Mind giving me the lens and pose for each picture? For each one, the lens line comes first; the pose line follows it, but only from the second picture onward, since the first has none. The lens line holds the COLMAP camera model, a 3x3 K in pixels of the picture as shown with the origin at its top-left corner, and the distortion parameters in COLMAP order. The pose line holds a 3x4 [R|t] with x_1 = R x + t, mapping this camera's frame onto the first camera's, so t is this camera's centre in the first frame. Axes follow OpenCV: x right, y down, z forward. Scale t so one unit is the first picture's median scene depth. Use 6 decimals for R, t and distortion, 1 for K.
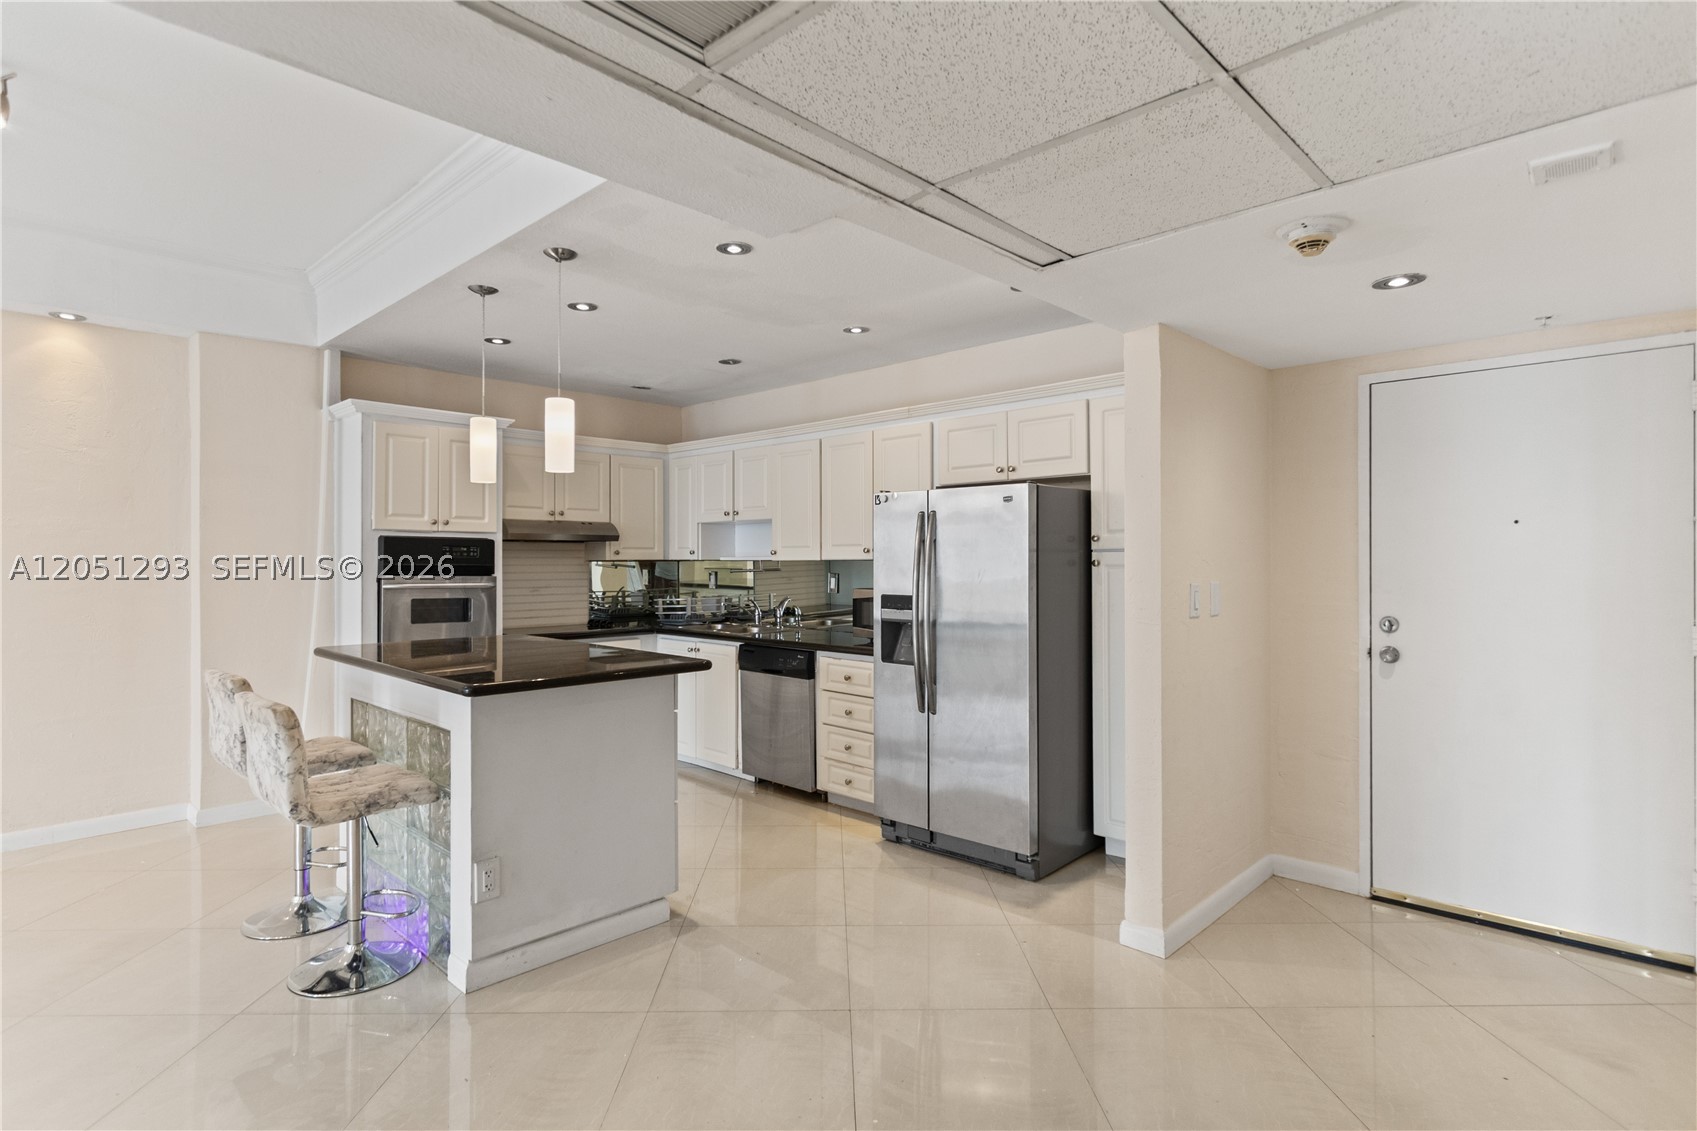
lens RADIAL K [[858.6, 0, 851.0], [0, 858.6, 559.8], [0, 0, 1]] dist [0.013136, 0.000519]
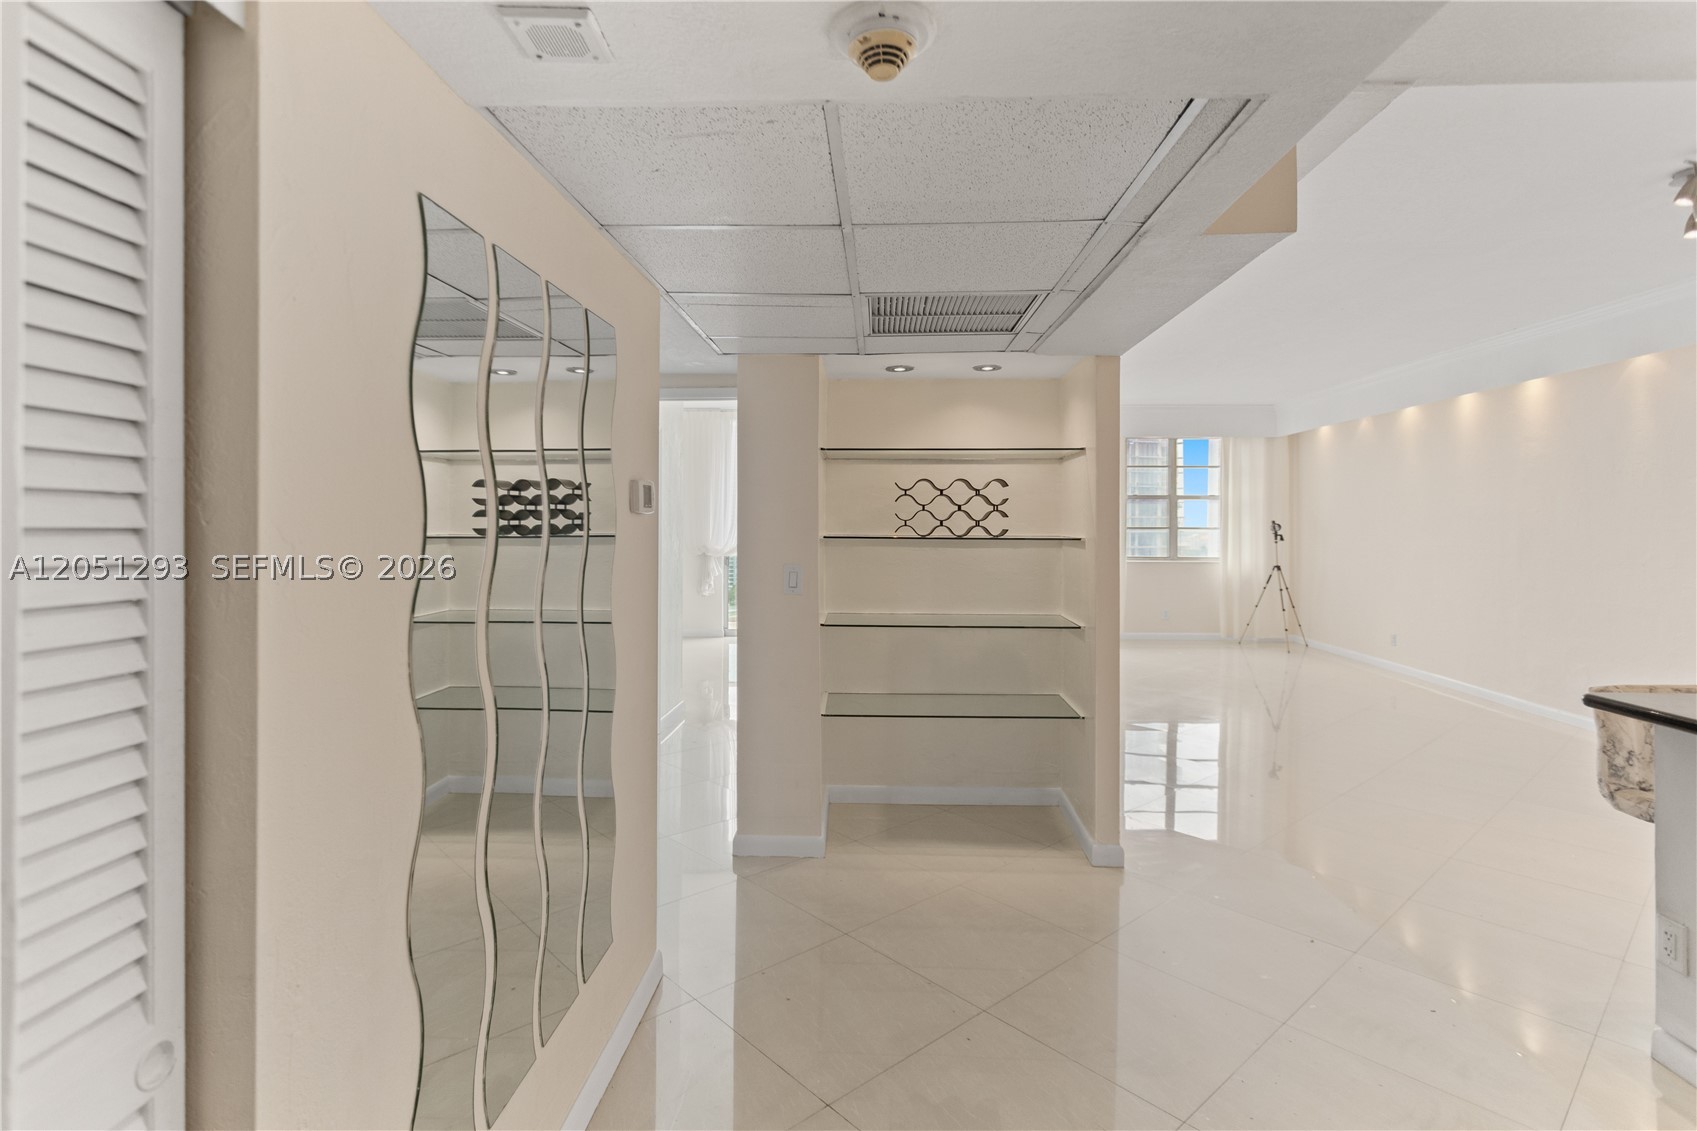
lens RADIAL K [[834.8, 0, 858.4], [0, 834.8, 524.5], [0, 0, 1]] dist [0.009519, -0.002446]
pose [[-0.746867, -0.003637, -0.664964, 0.457937], [-0.003032, 0.999993, -0.002064, -0.019481], [0.664967, 0.000475, -0.746873, 0.700265]]
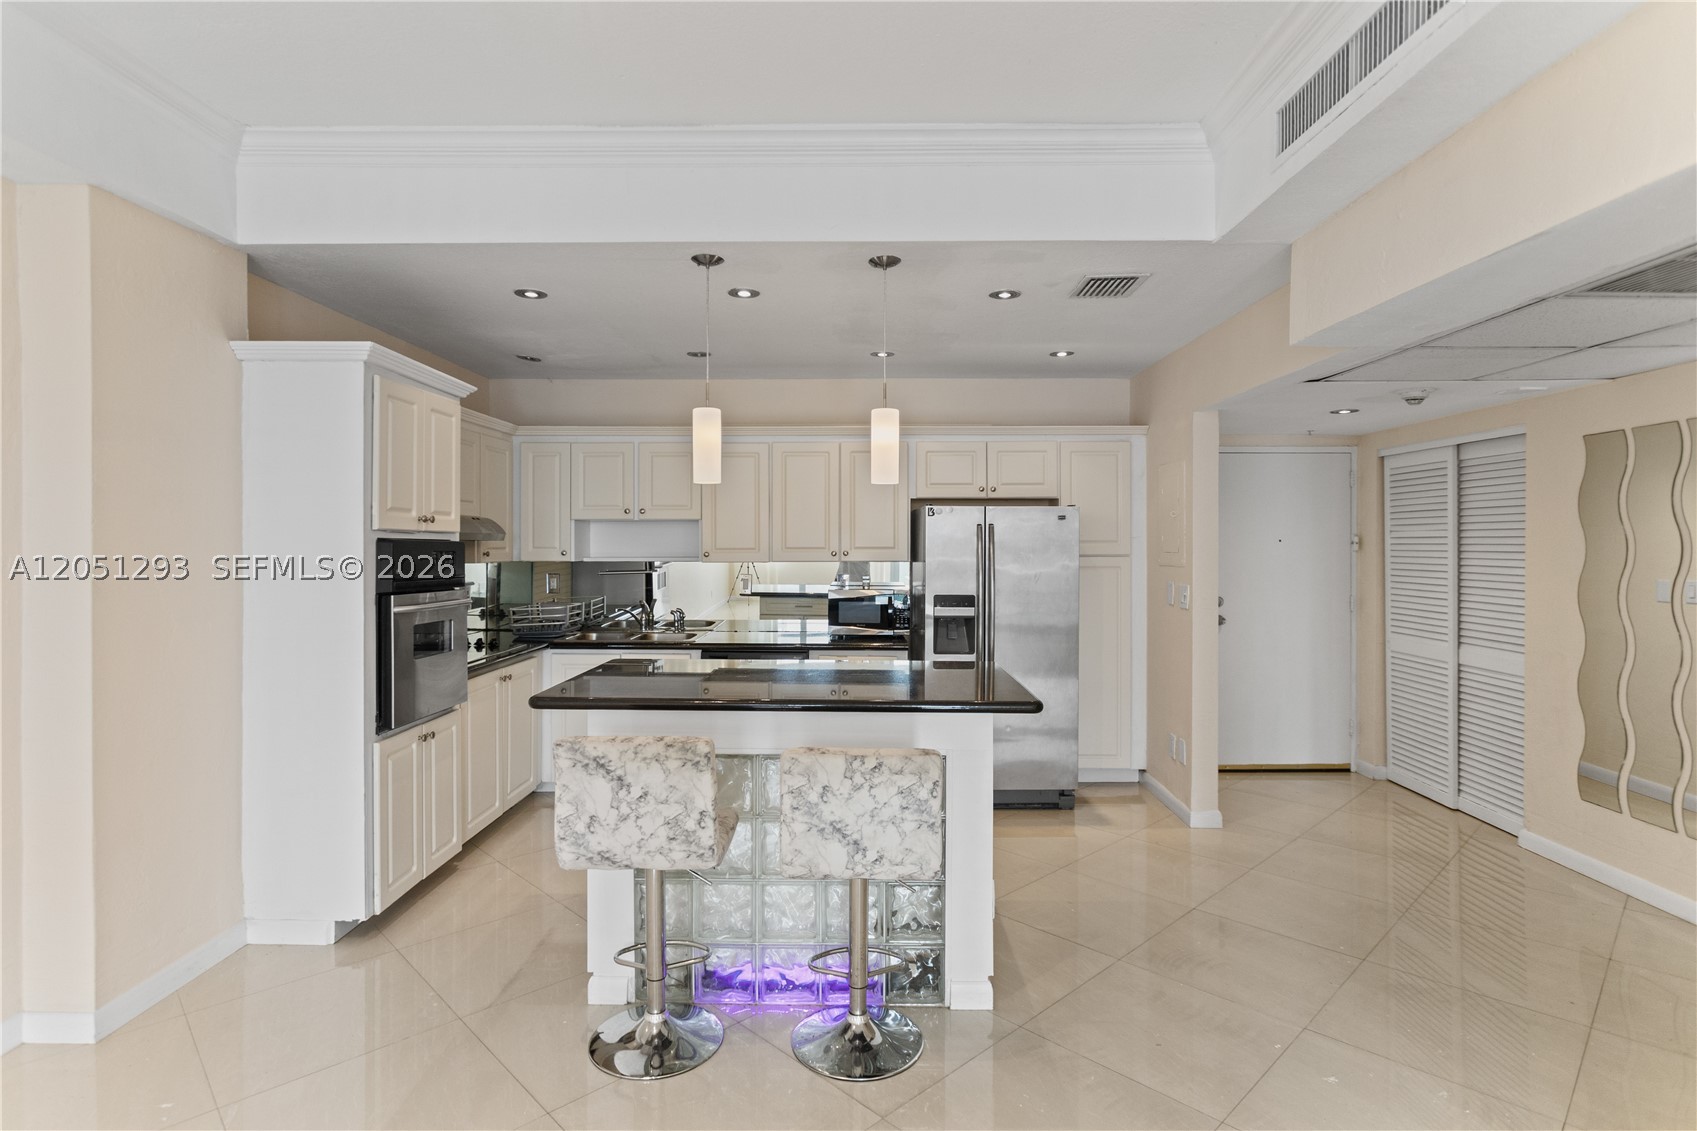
lens RADIAL K [[842.1, 0, 838.1], [0, 842.1, 553.6], [0, 0, 1]] dist [-0.010308, 0.004615]
pose [[0.733676, -0.005717, 0.679475, -0.796042], [-0.002042, 0.999942, 0.010618, -0.025216], [-0.679496, -0.009178, 0.733621, 0.256407]]
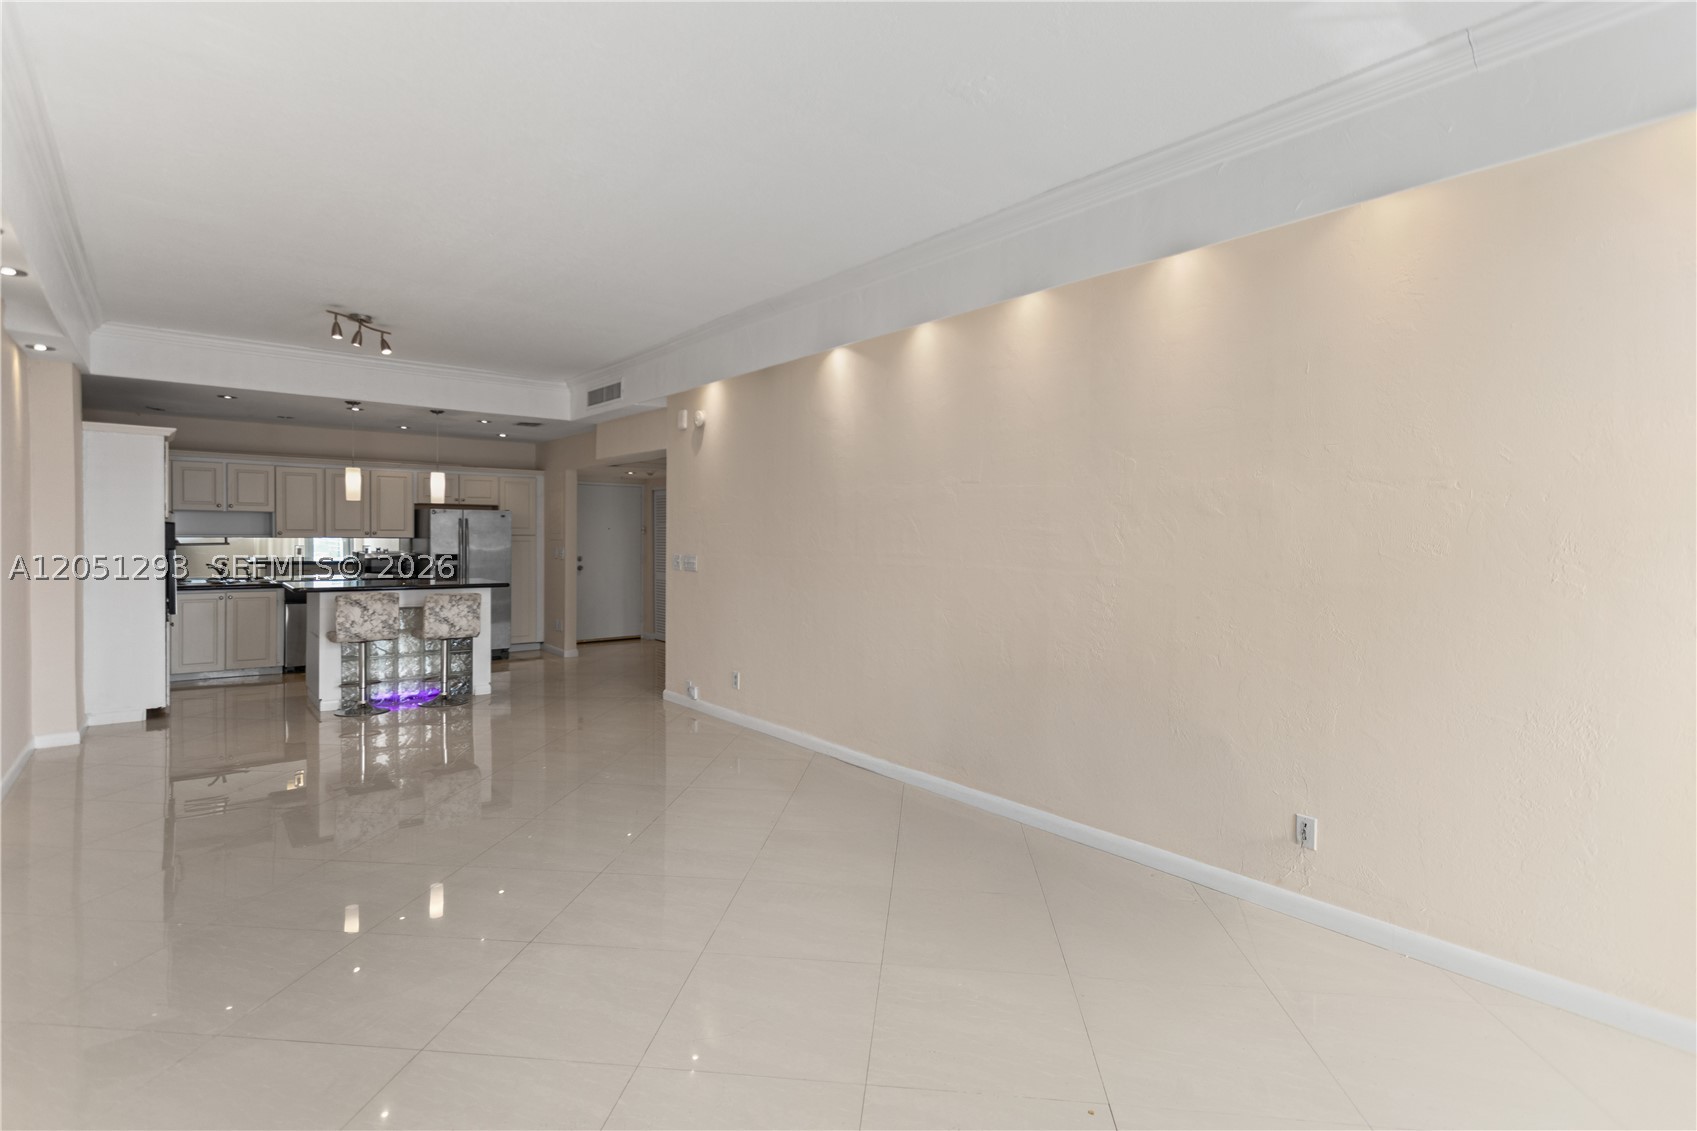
lens RADIAL K [[834.8, 0, 854.3], [0, 834.8, 549.5], [0, 0, 1]] dist [0.009519, -0.002446]
pose [[0.112966, -0.014620, 0.993491, -1.951240], [-0.011456, 0.999806, 0.016016, -0.019054], [-0.993533, -0.013190, 0.112777, -0.322942]]
